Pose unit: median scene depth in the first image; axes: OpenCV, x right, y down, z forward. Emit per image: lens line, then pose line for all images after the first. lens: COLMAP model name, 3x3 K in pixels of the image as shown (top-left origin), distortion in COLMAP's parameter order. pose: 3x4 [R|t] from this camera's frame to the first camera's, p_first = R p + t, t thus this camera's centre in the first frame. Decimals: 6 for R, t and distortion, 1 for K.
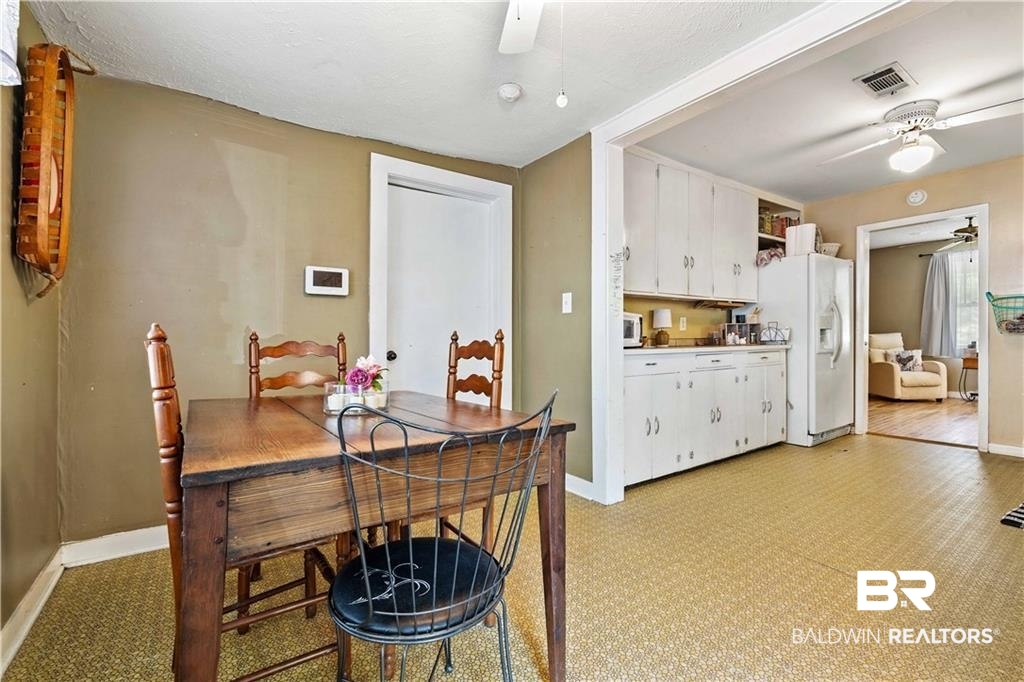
lens RADIAL K [[447.5, 0, 512.9], [0, 447.5, 337.4], [0, 0, 1]] dist [-0.000960, -0.000238]
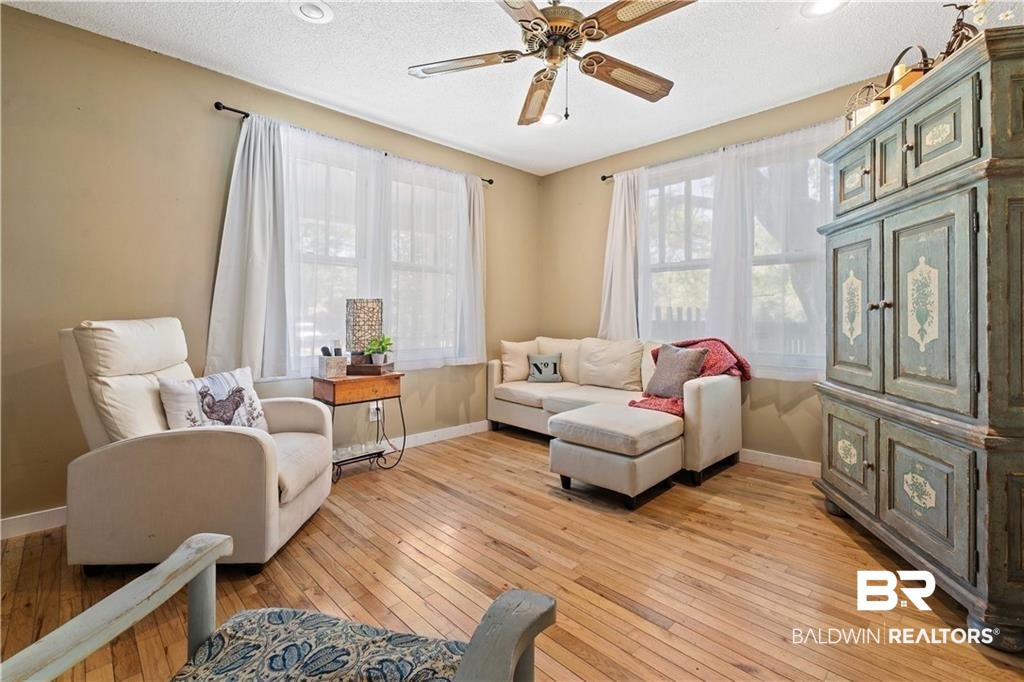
lens RADIAL K [[447.5, 0, 513.0], [0, 447.5, 315.4], [0, 0, 1]] dist [-0.000960, -0.000238]
pose [[-0.175448, 0.010264, 0.984435, 0.514497], [-0.003932, 0.999930, -0.011127, -0.009467], [-0.984481, -0.005823, -0.175395, 0.826913]]
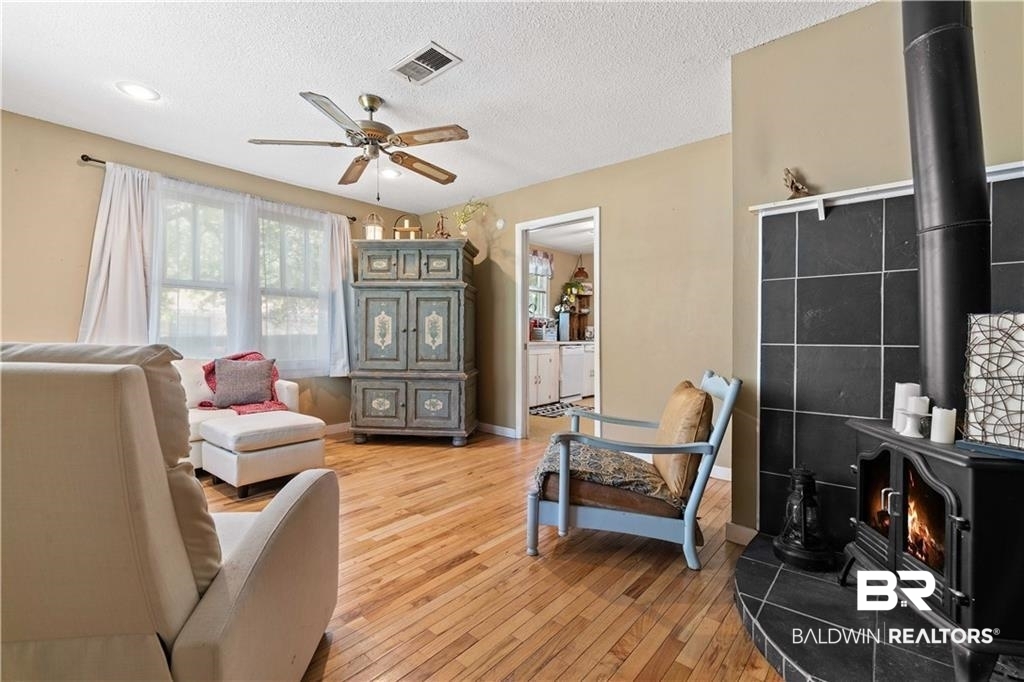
lens RADIAL K [[447.5, 0, 511.7], [0, 447.5, 336.9], [0, 0, 1]] dist [-0.000960, -0.000238]
pose [[-0.969843, 0.000872, -0.243728, 0.682471], [0.000384, 0.999998, 0.002047, -0.010709], [0.243729, 0.001892, -0.969841, 1.066284]]
